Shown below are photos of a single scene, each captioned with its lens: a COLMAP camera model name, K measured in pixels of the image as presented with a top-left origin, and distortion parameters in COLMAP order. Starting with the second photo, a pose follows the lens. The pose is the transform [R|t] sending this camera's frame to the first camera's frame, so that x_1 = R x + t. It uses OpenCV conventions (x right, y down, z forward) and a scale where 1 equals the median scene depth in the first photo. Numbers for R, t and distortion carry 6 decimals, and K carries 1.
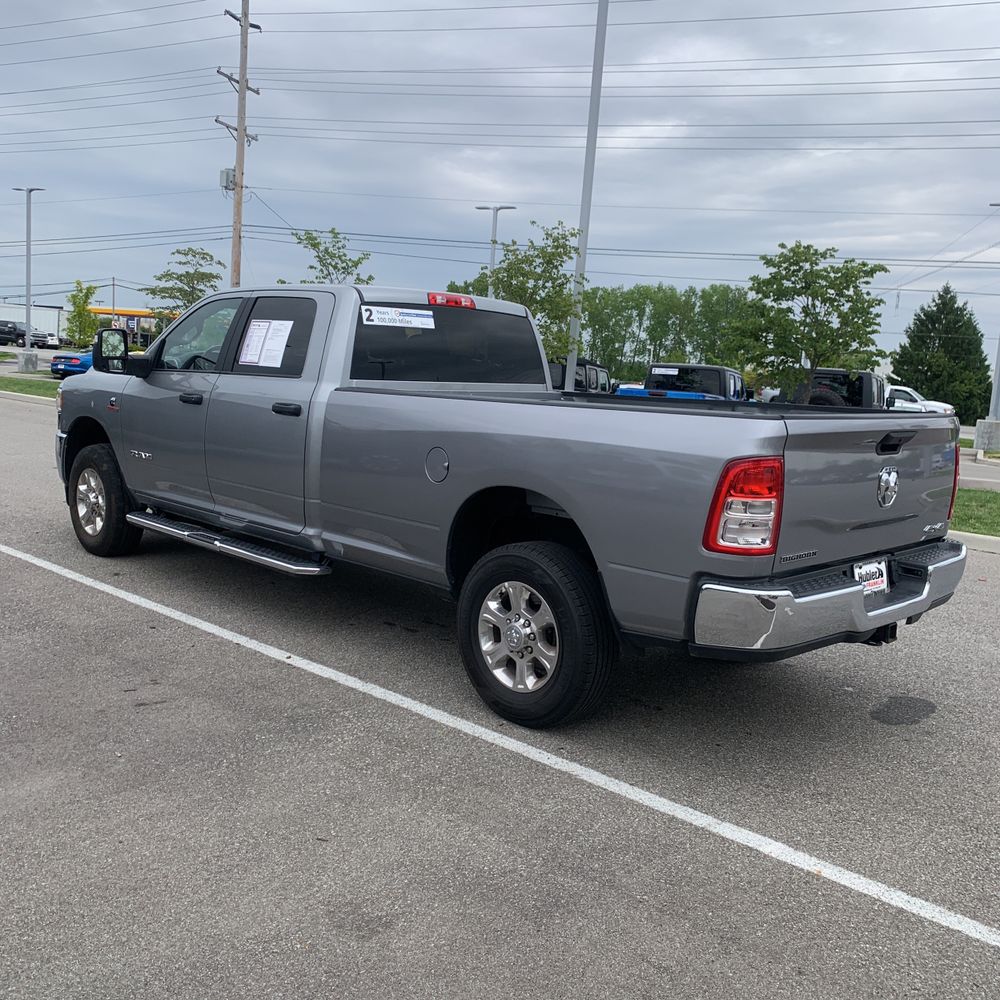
lens RADIAL K [[994.8, 0, 499.5], [0, 994.8, 543.7], [0, 0, 1]] dist [0.038651, -0.091292]
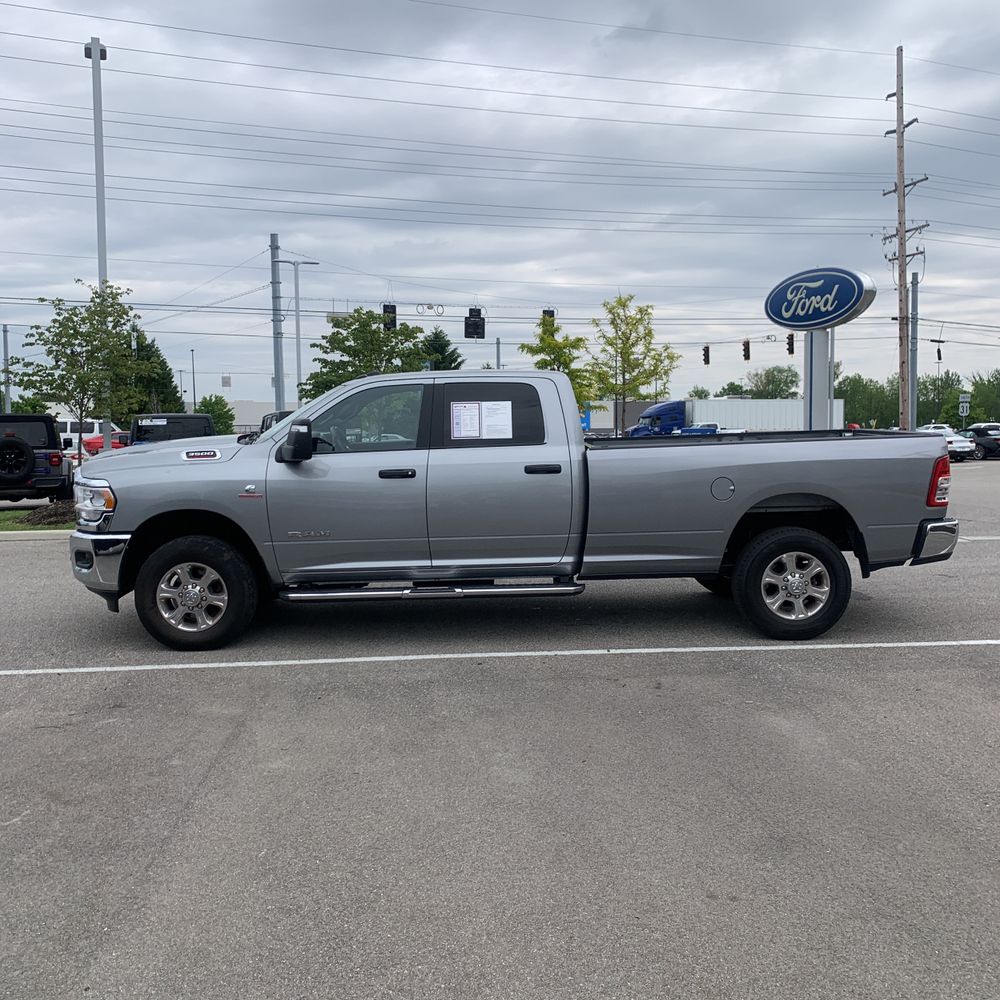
lens RADIAL K [[994.8, 0, 499.5], [0, 994.8, 543.7], [0, 0, 1]] dist [0.038651, -0.091292]
pose [[0.685169, -0.160209, 0.710546, -1.074193], [0.183254, 0.982048, 0.044715, -0.099637], [-0.704954, 0.099573, 0.702228, 0.139606]]
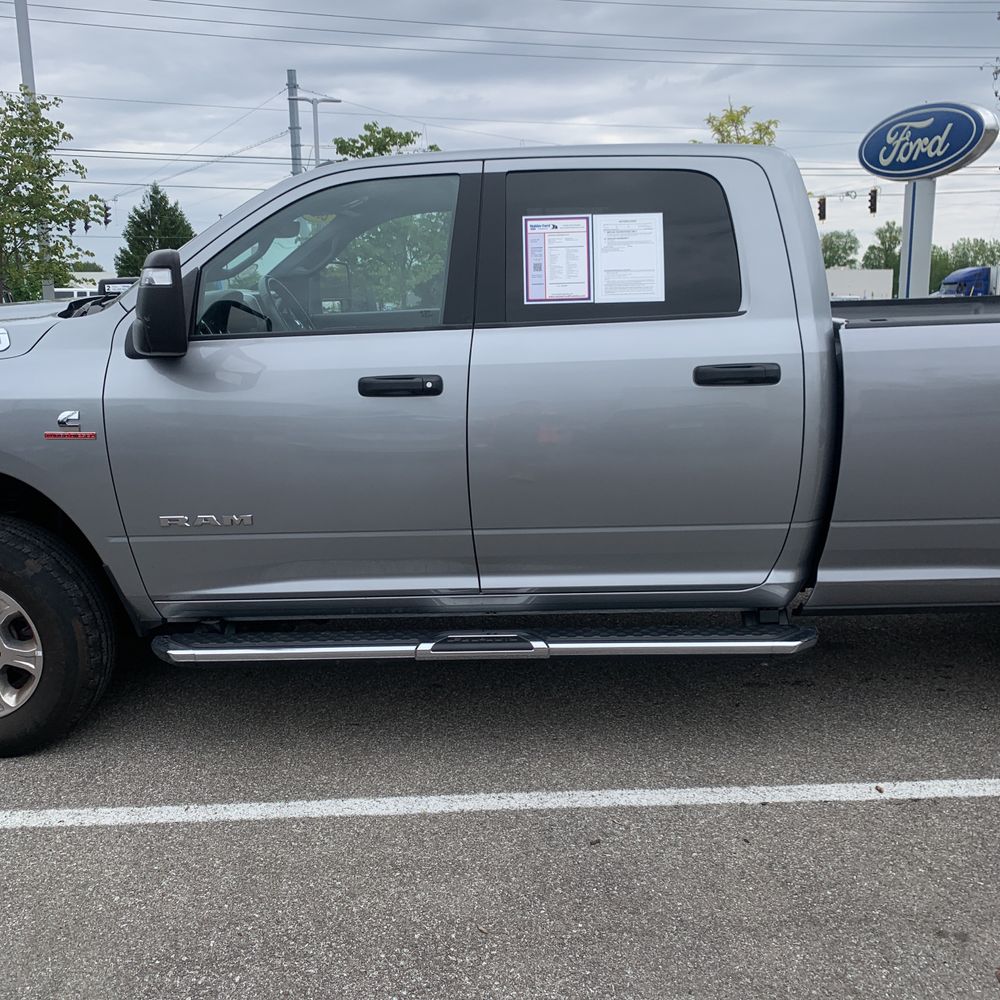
lens RADIAL K [[994.8, 0, 499.5], [0, 994.8, 543.7], [0, 0, 1]] dist [0.038651, -0.091292]
pose [[0.713776, -0.242136, 0.657187, -0.635839], [0.182374, 0.970223, 0.159393, -0.142879], [-0.676213, 0.006083, 0.736681, 0.622604]]
